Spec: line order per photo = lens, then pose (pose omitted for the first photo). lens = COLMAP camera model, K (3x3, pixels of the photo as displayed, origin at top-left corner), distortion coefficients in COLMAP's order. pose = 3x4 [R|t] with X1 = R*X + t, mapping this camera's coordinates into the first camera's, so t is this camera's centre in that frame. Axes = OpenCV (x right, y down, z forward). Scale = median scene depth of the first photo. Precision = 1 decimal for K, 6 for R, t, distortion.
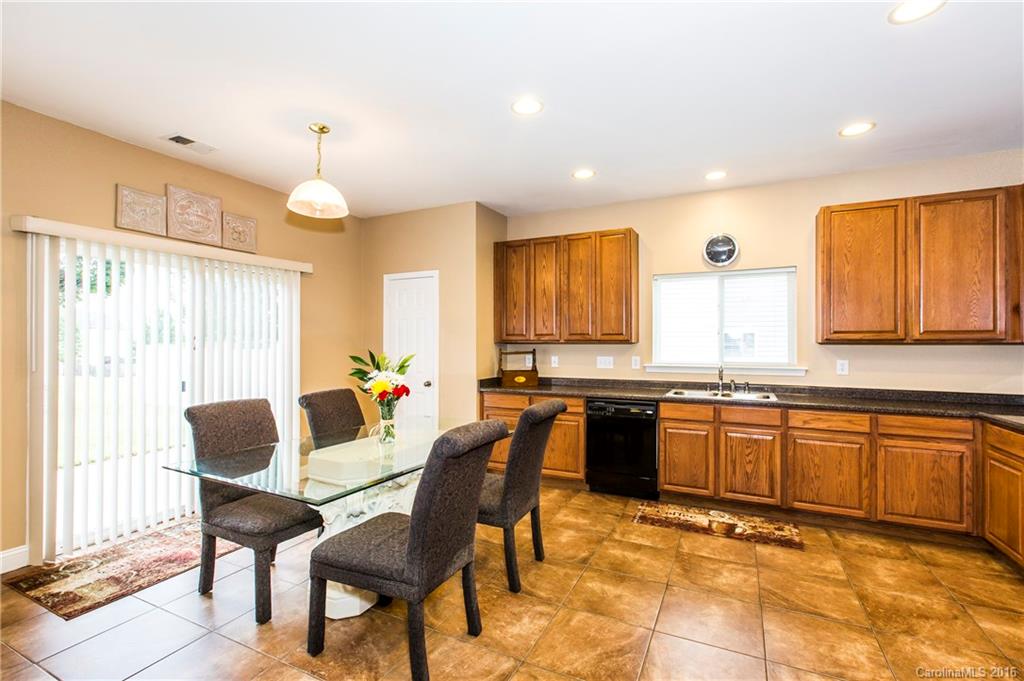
lens RADIAL K [[457.7, 0, 508.0], [0, 457.7, 341.2], [0, 0, 1]] dist [-0.000929, 0.000614]
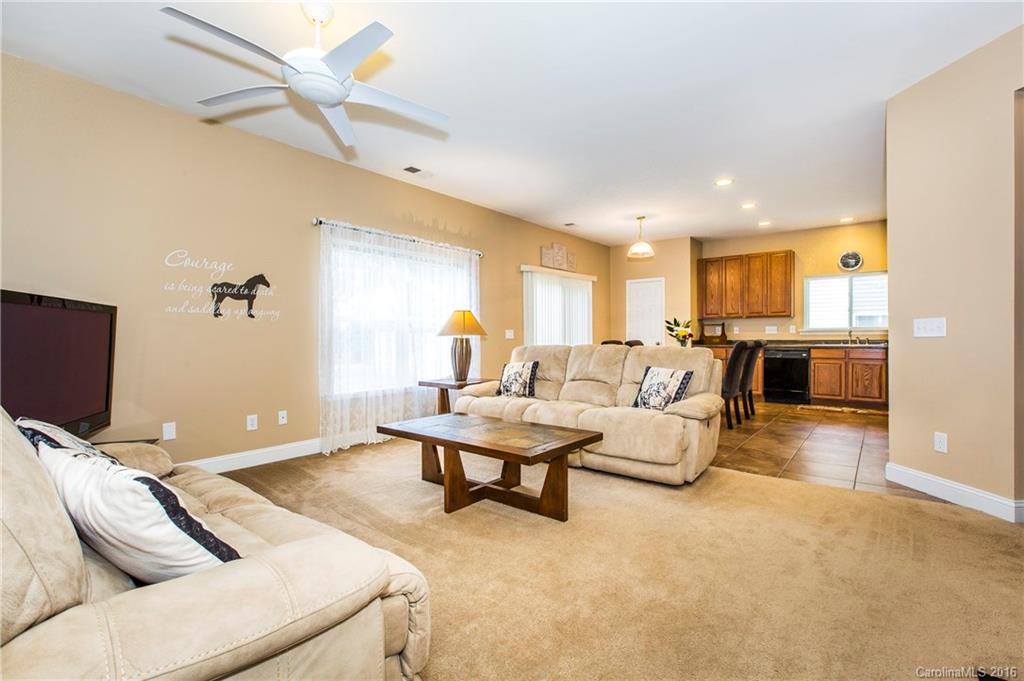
lens RADIAL K [[457.7, 0, 516.1], [0, 457.7, 339.3], [0, 0, 1]] dist [-0.000929, 0.000614]
pose [[0.977466, -0.003880, -0.211059, -0.366046], [0.007416, 0.999845, 0.015964, 0.051083], [0.210964, -0.017169, 0.977343, -0.868381]]
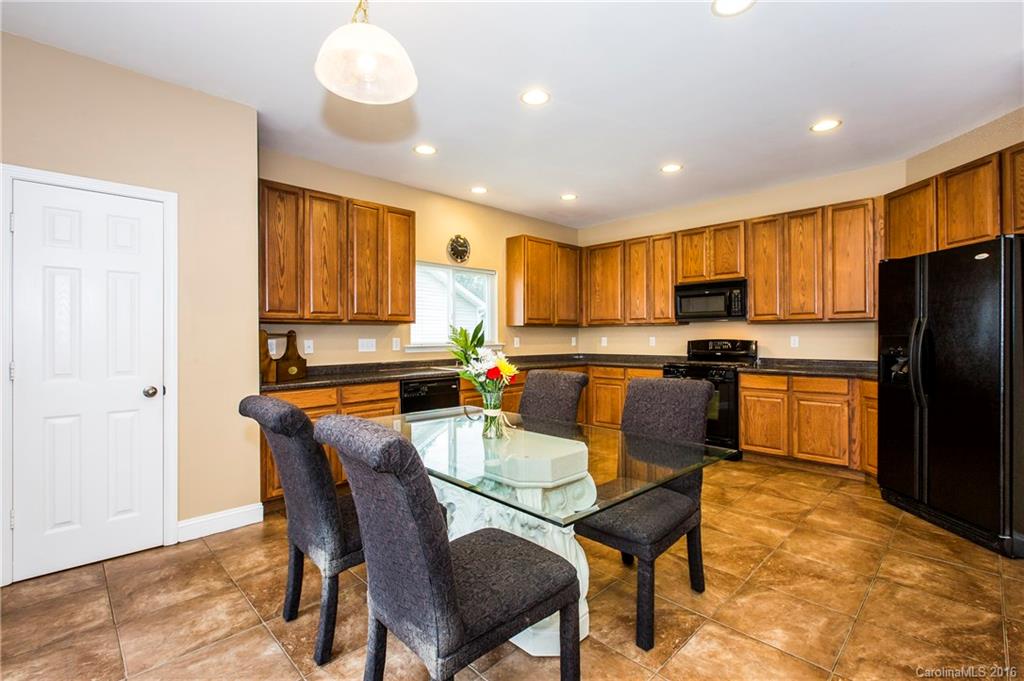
lens RADIAL K [[457.7, 0, 511.3], [0, 457.7, 338.9], [0, 0, 1]] dist [-0.000929, 0.000614]
pose [[0.332531, -0.012434, 0.943011, -0.614513], [-0.005940, 0.999866, 0.015279, 0.018965], [-0.943074, -0.010683, 0.332412, 0.443404]]
